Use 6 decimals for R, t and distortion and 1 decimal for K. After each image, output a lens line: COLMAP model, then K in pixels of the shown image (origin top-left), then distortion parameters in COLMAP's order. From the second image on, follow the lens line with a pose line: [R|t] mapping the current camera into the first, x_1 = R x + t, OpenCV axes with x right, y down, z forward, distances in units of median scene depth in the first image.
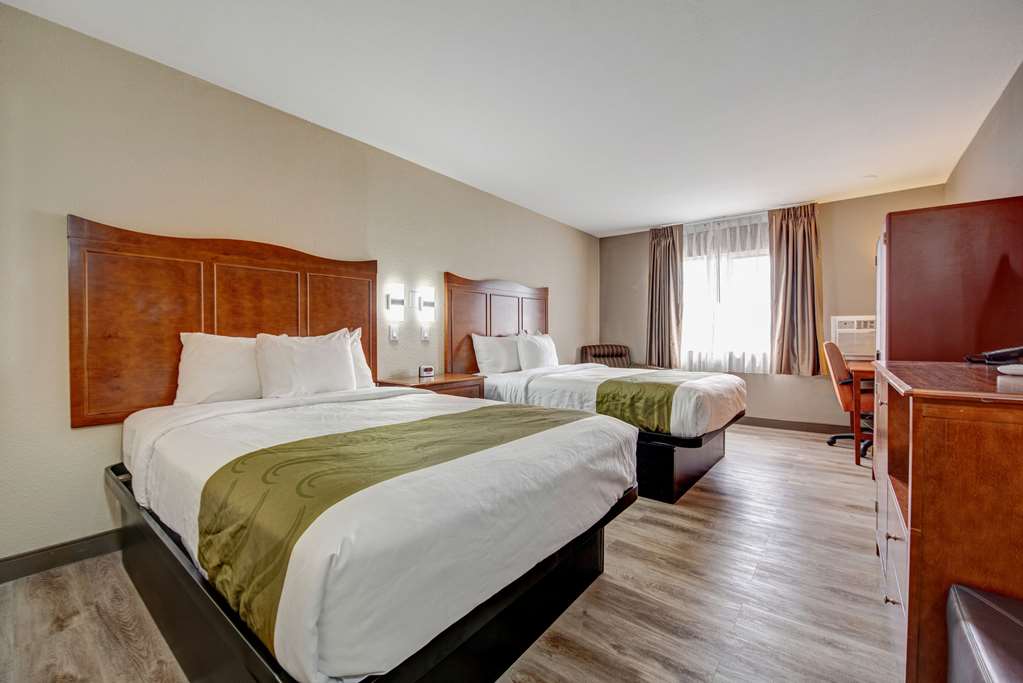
lens RADIAL K [[414.8, 0, 513.2], [0, 414.8, 333.2], [0, 0, 1]] dist [-0.014556, 0.000020]
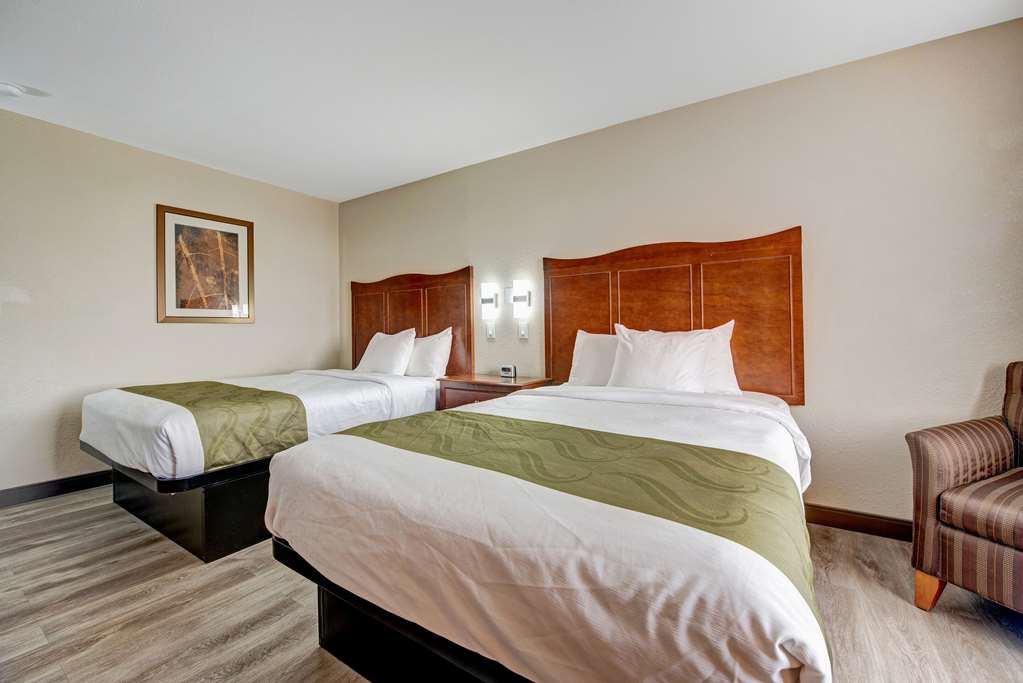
lens RADIAL K [[414.8, 0, 513.2], [0, 414.8, 333.2], [0, 0, 1]] dist [-0.014556, 0.000020]
pose [[0.094791, 0.002817, -0.995493, 0.784351], [0.015623, 0.999869, 0.004317, 0.001578], [0.995375, -0.015962, 0.094734, 0.997751]]
